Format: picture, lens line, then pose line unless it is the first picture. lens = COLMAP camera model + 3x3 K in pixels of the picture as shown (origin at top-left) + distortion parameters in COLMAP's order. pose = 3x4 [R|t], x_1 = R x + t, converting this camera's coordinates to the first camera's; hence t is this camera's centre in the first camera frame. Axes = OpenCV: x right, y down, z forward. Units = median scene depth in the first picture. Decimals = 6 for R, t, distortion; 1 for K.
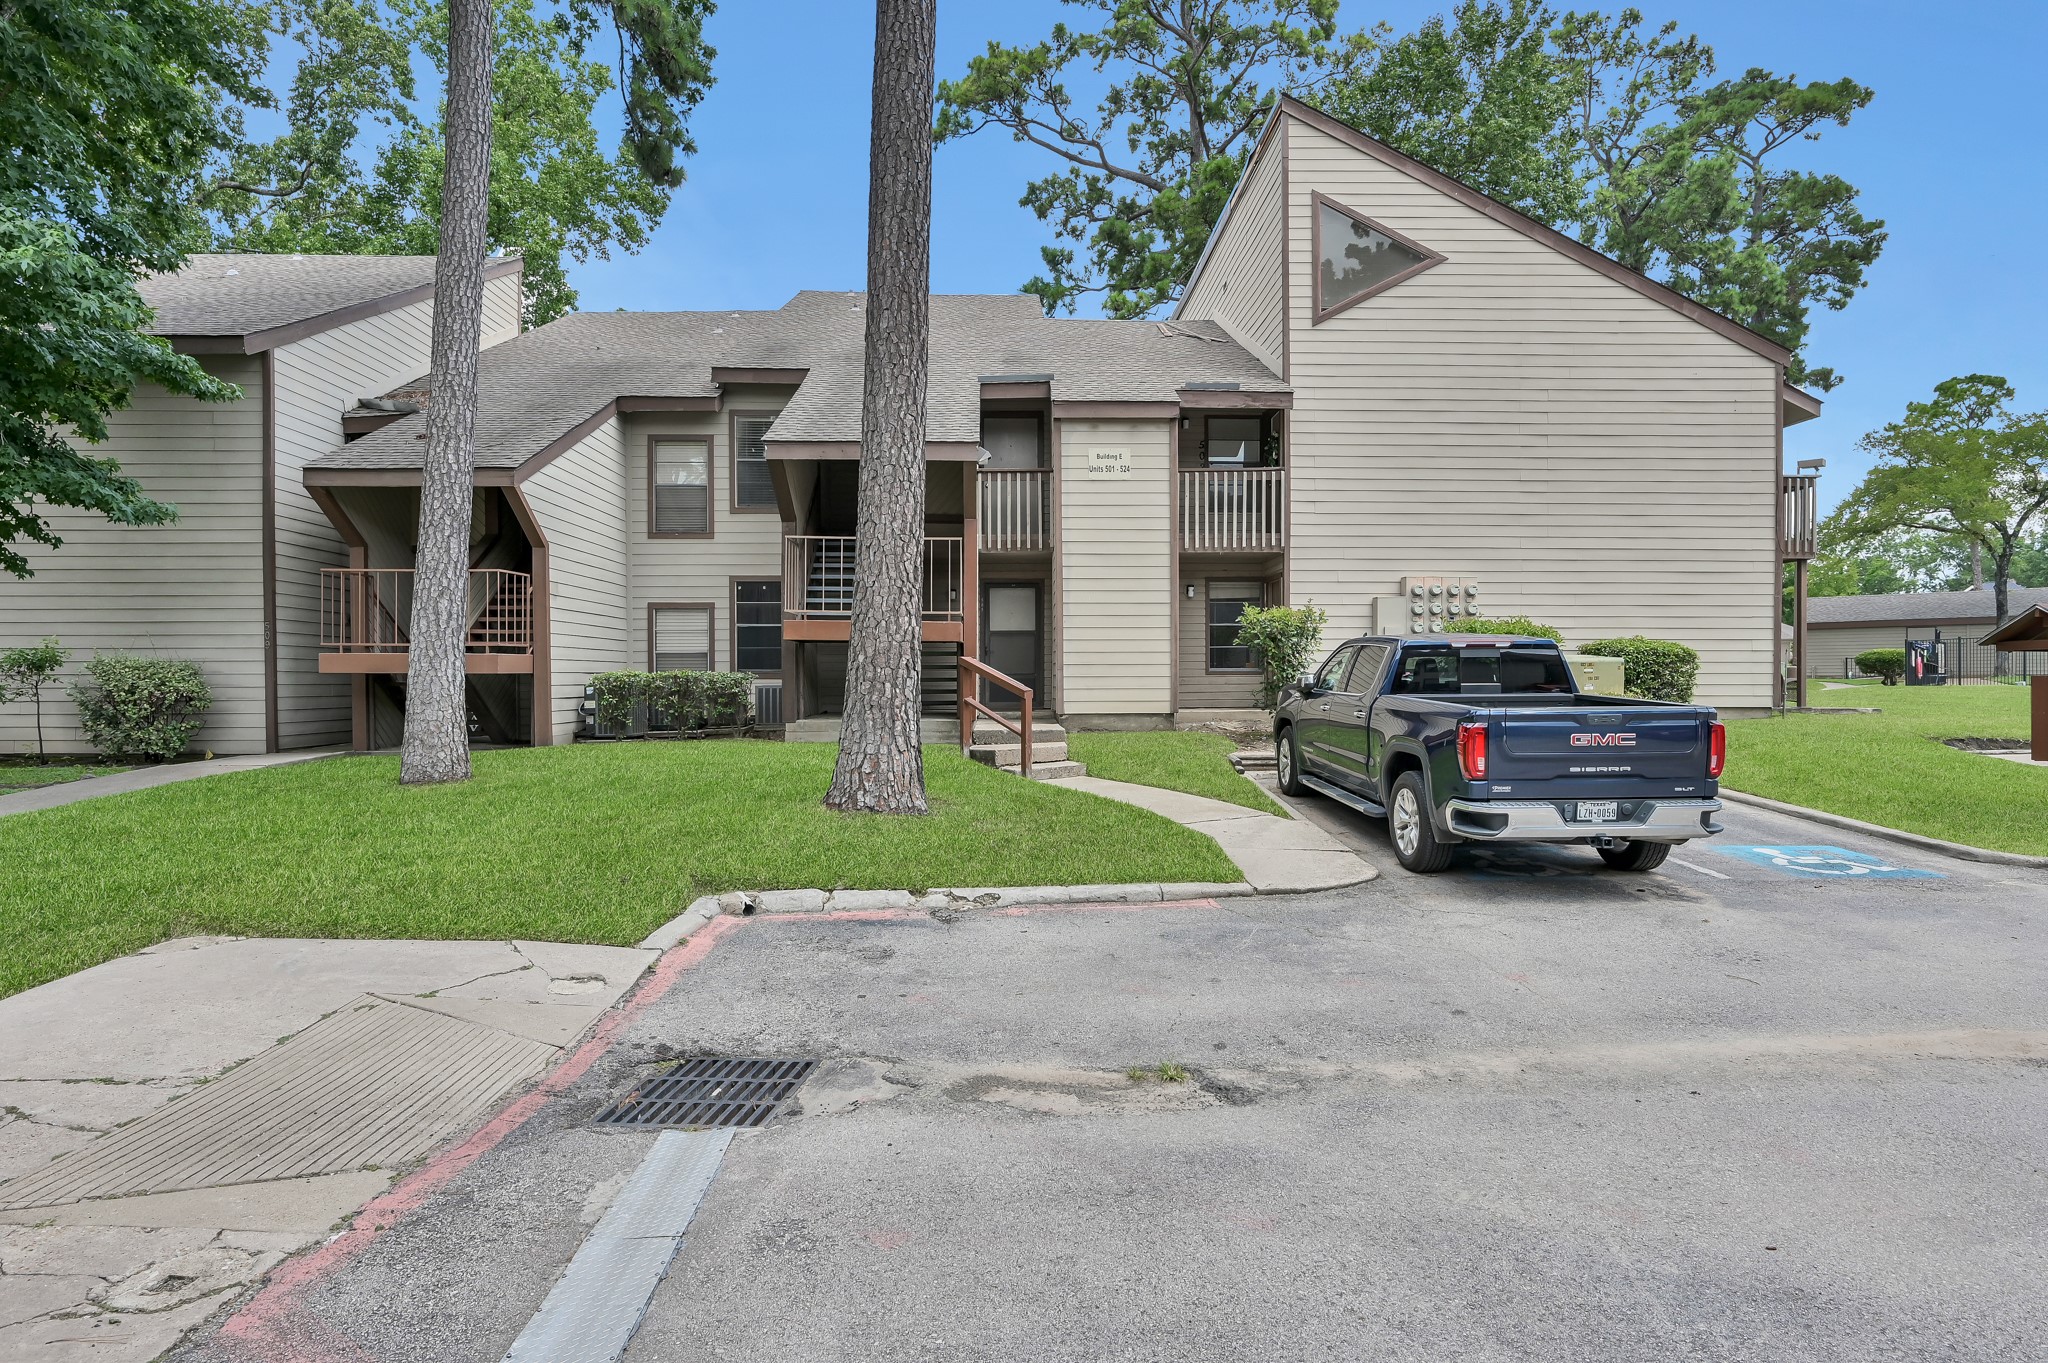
lens RADIAL K [[1061.2, 0, 1027.0], [0, 1061.2, 682.8], [0, 0, 1]] dist [-0.000181, 0.000194]
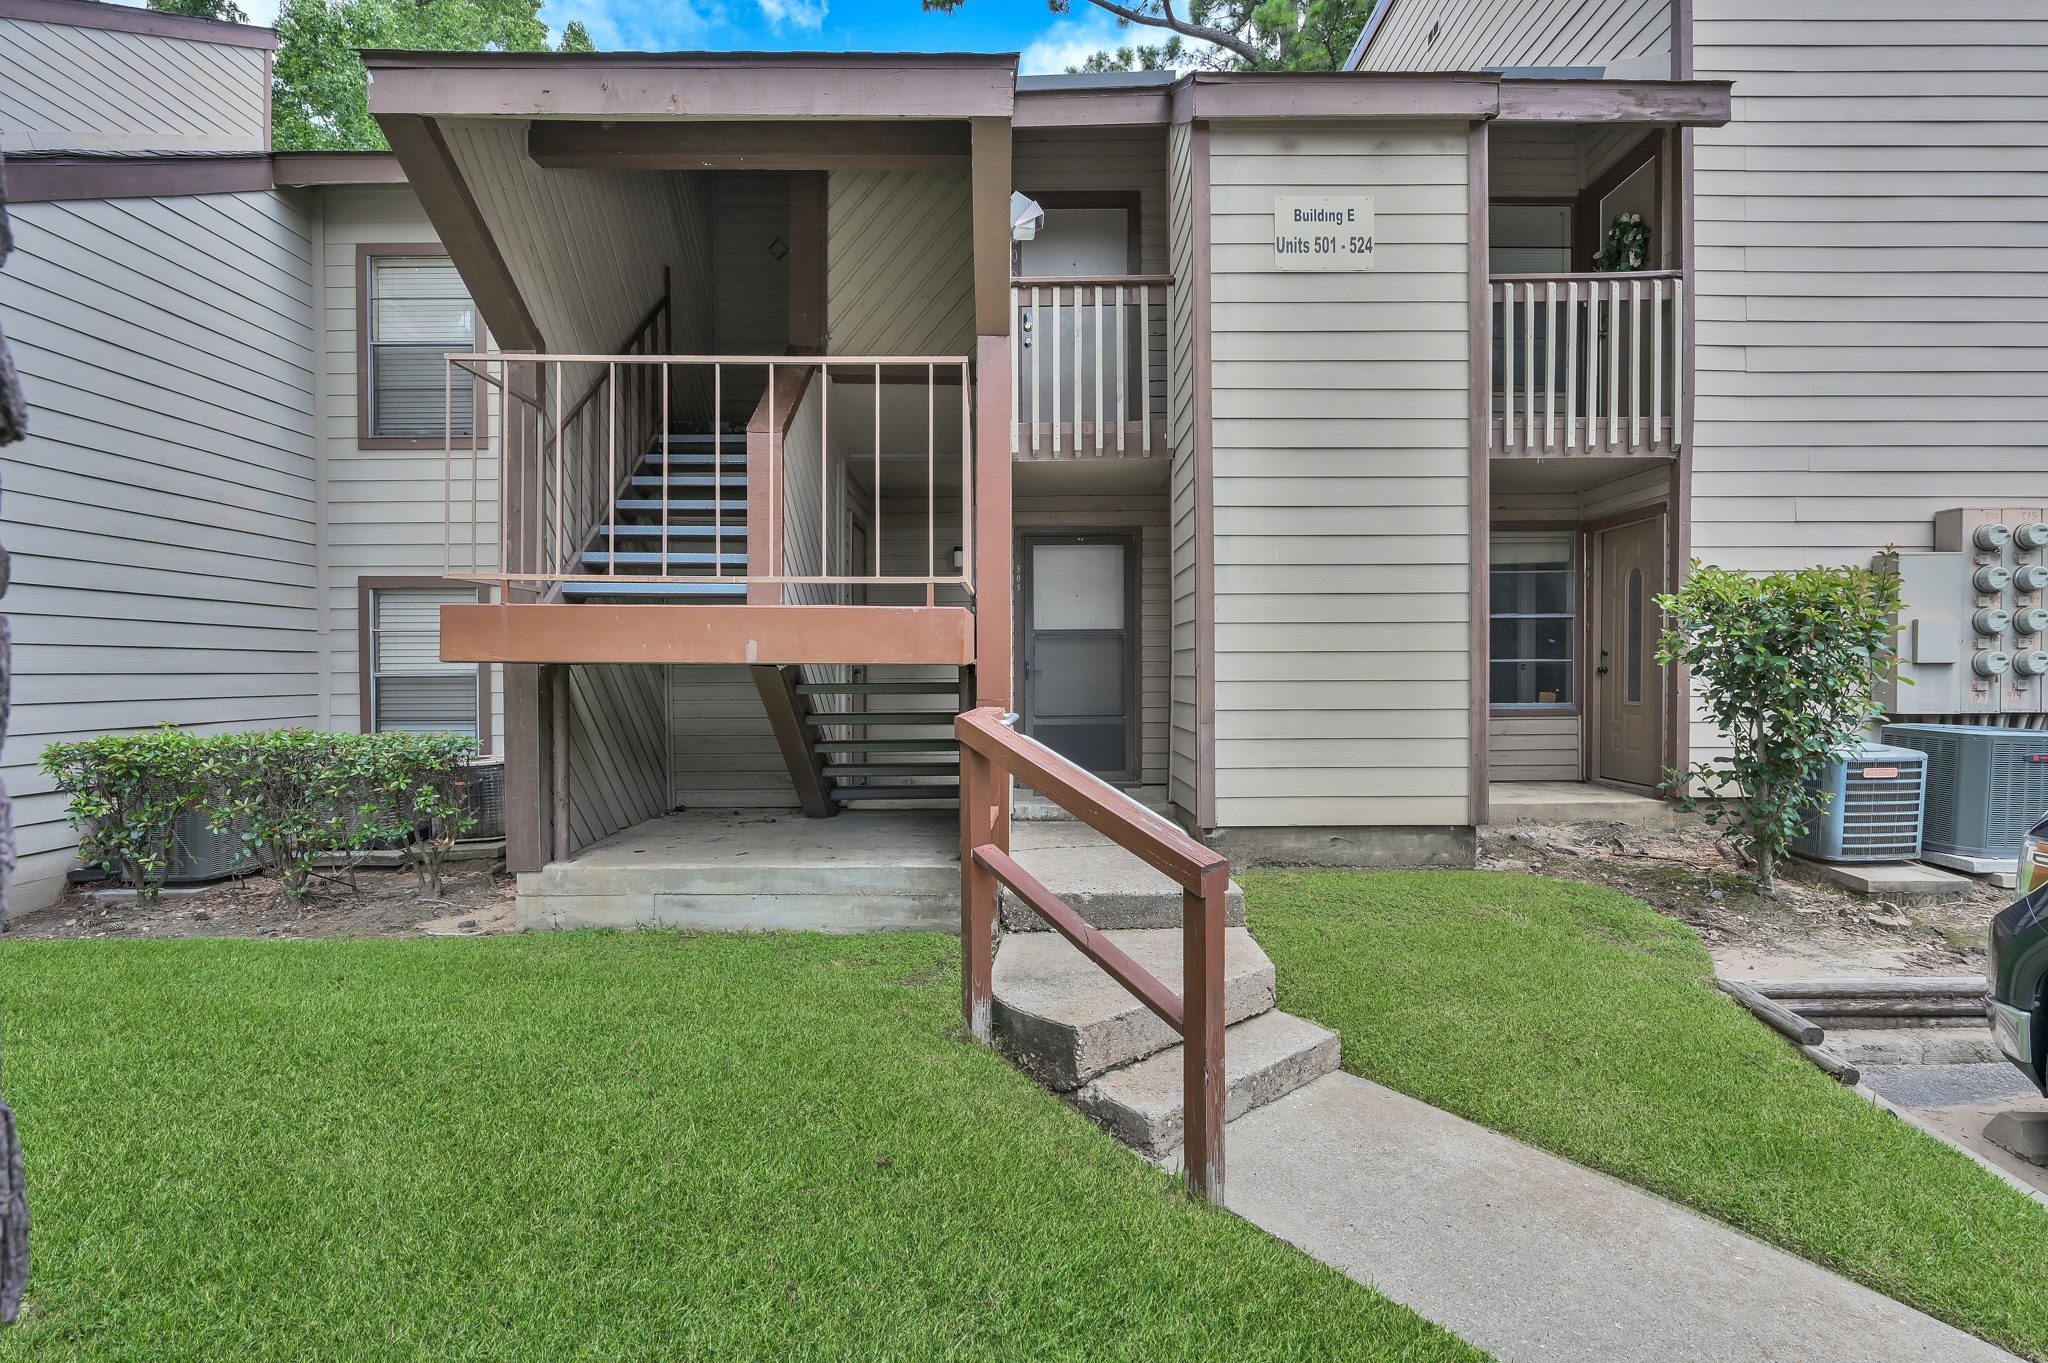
lens RADIAL K [[1061.2, 0, 1022.9], [0, 1061.2, 678.6], [0, 0, 1]] dist [-0.000181, 0.000194]
pose [[0.999605, -0.001905, -0.028046, -0.028145], [0.001962, 0.999996, 0.002010, -0.029107], [0.028042, -0.002064, 0.999605, 0.536769]]
